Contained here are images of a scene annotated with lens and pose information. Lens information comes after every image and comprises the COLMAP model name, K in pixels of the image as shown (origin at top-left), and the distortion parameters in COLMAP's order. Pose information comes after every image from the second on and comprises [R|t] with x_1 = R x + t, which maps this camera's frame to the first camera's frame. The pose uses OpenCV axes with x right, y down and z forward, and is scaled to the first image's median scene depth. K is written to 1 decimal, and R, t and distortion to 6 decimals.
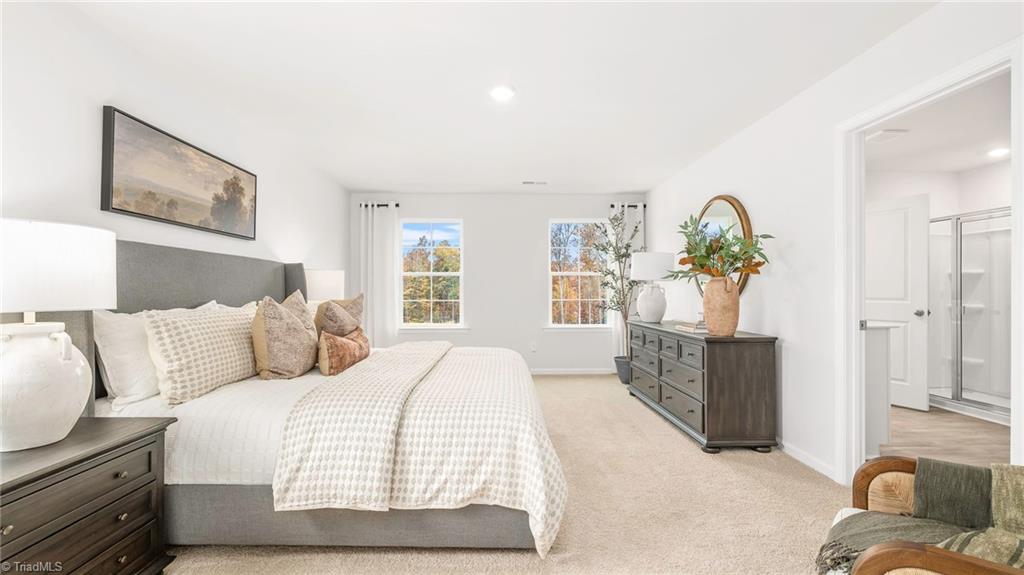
lens RADIAL K [[450.7, 0, 508.2], [0, 450.7, 290.5], [0, 0, 1]] dist [-0.000551, -0.000171]
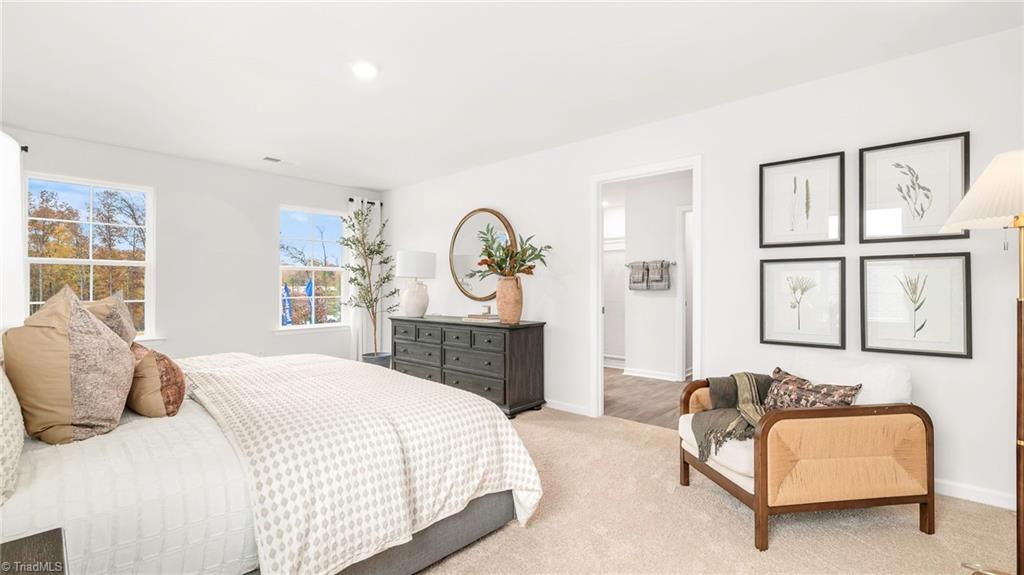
lens RADIAL K [[455.4, 0, 512.0], [0, 455.4, 287.5], [0, 0, 1]] dist [0.000550, -0.000134]
pose [[0.674771, 0.002136, 0.738024, -0.493590], [-0.002443, 0.999997, -0.000661, 0.001140], [-0.738023, -0.001357, 0.674774, 0.163348]]
